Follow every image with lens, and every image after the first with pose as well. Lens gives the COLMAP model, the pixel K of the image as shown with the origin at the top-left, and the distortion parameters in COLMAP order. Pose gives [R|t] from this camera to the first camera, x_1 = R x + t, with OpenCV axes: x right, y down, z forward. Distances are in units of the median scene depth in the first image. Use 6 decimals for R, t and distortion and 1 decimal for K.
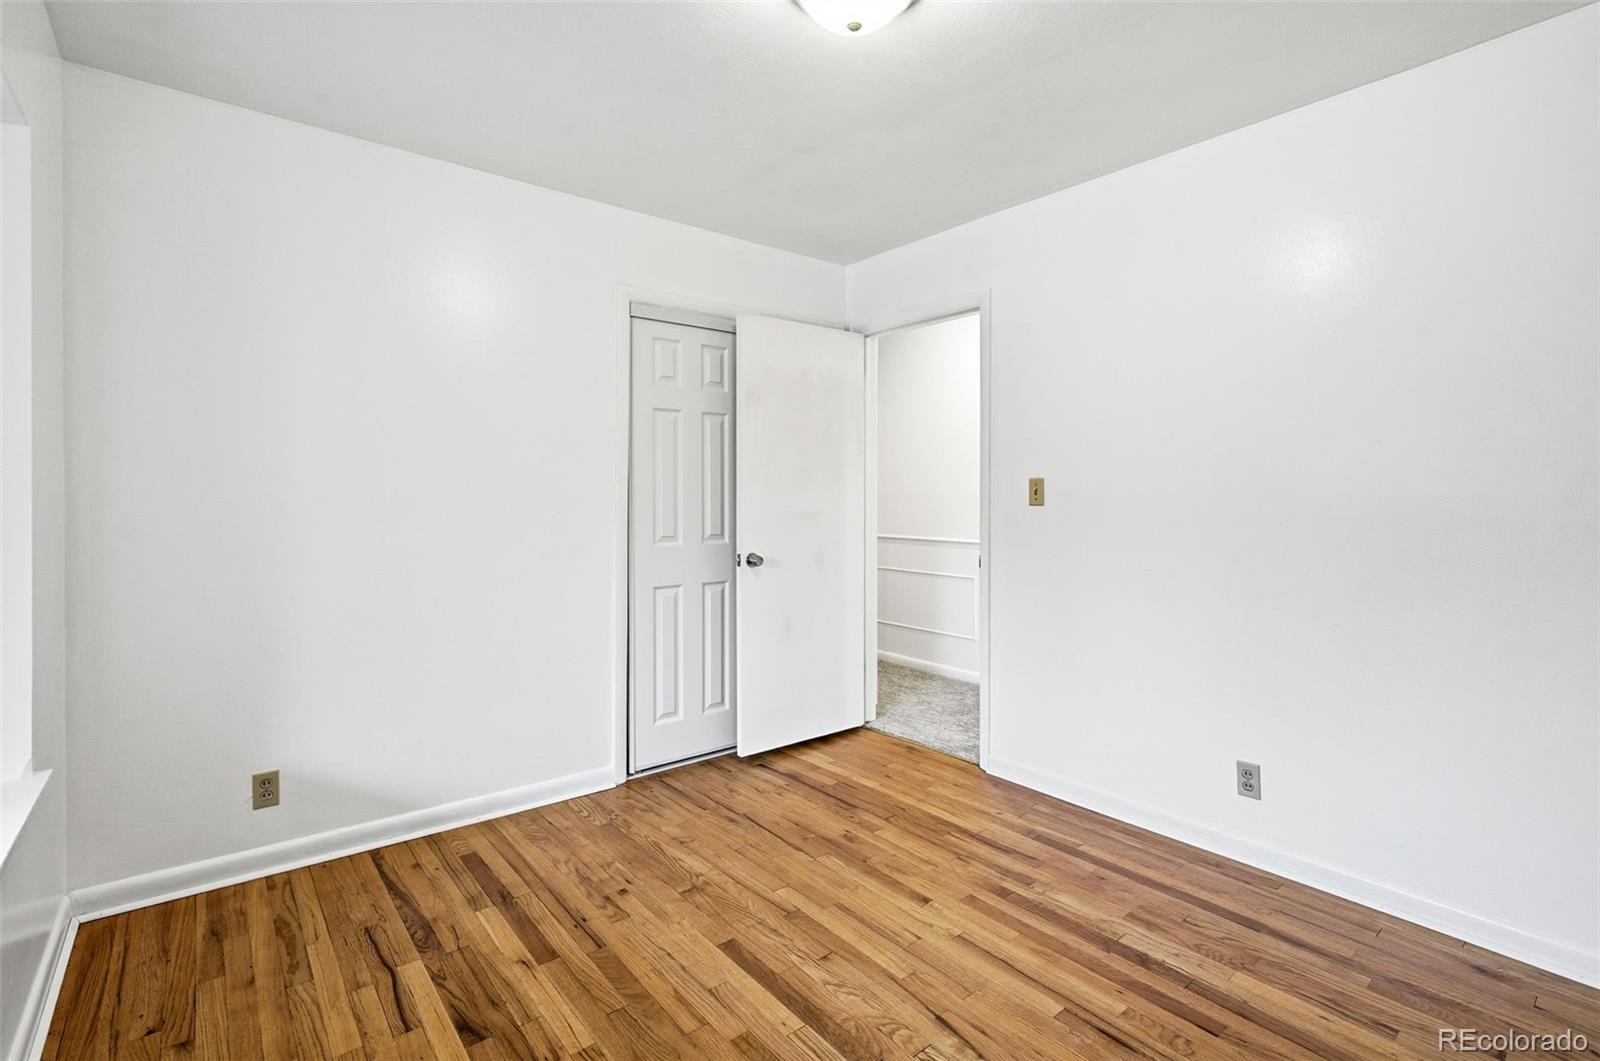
lens RADIAL K [[748.1, 0, 804.3], [0, 748.1, 514.8], [0, 0, 1]] dist [-0.016720, 0.006105]
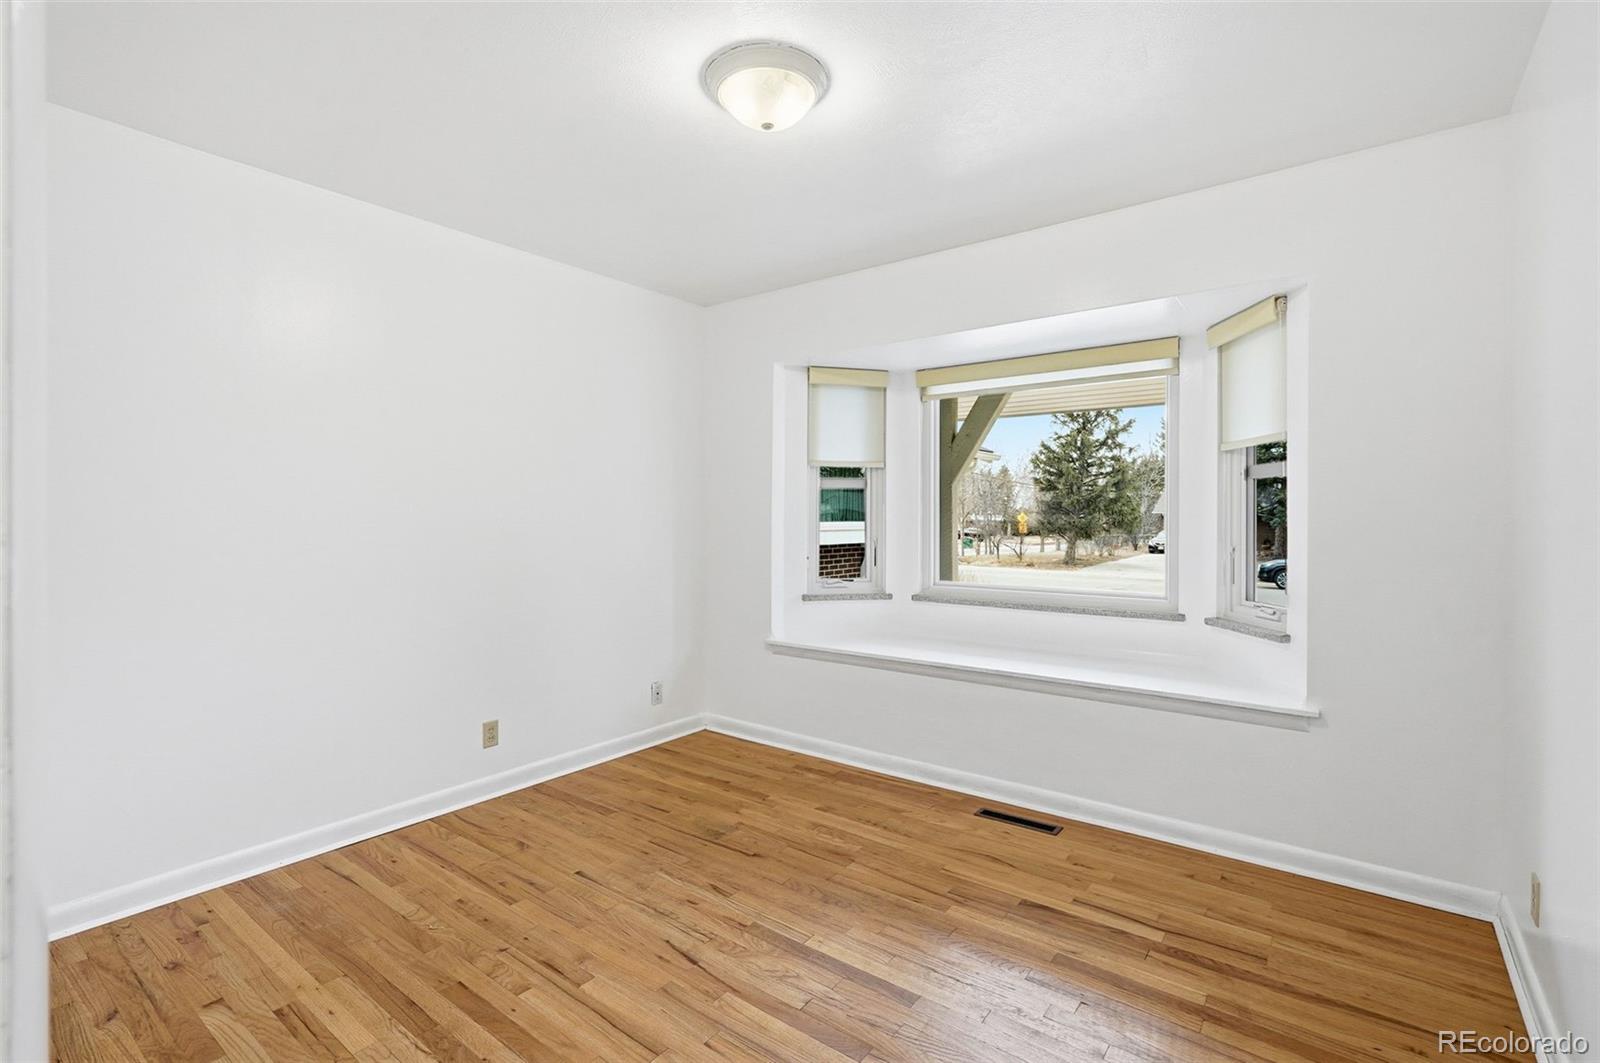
lens RADIAL K [[748.1, 0, 804.3], [0, 748.1, 515.8], [0, 0, 1]] dist [-0.016720, 0.006105]
pose [[-0.972754, -0.003446, -0.231815, 0.259497], [-0.010283, 0.999547, 0.028292, -0.062209], [0.231612, 0.029905, -0.972348, 1.943947]]
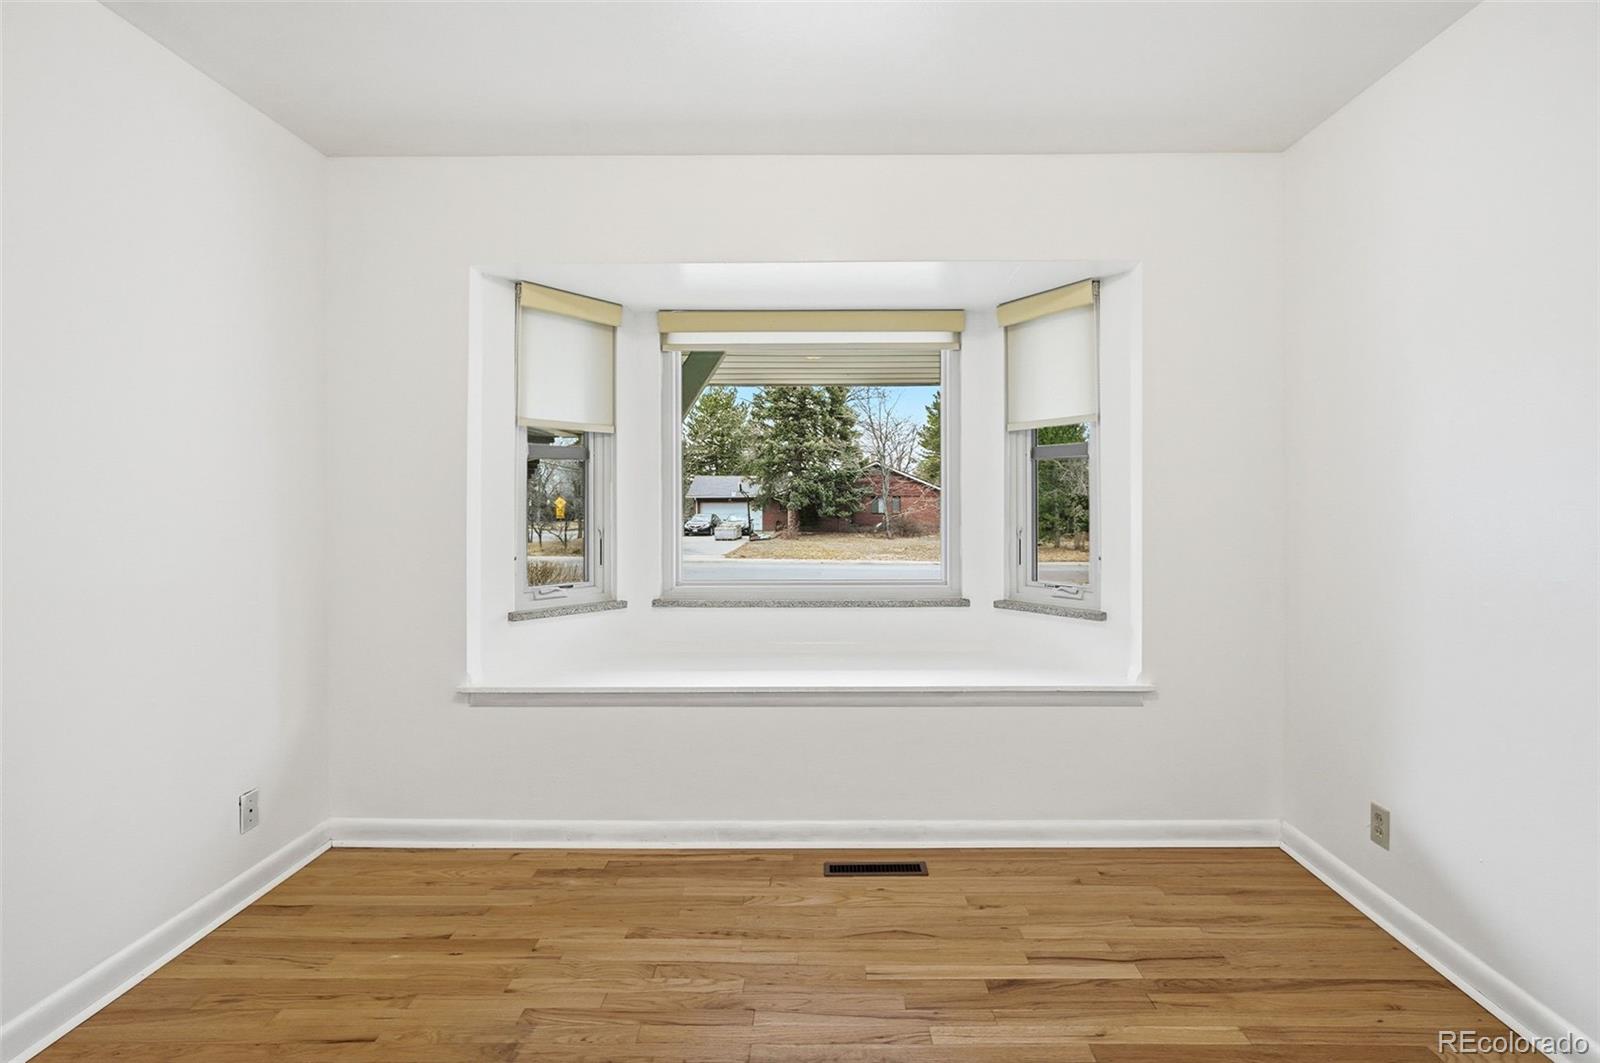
lens RADIAL K [[757.9, 0, 830.8], [0, 757.9, 500.5], [0, 0, 1]] dist [-0.016692, 0.006772]
pose [[-0.630455, -0.001711, -0.776224, 0.512553], [-0.023287, 0.999589, 0.016710, -0.035227], [0.775877, 0.028611, -0.630236, 1.293162]]
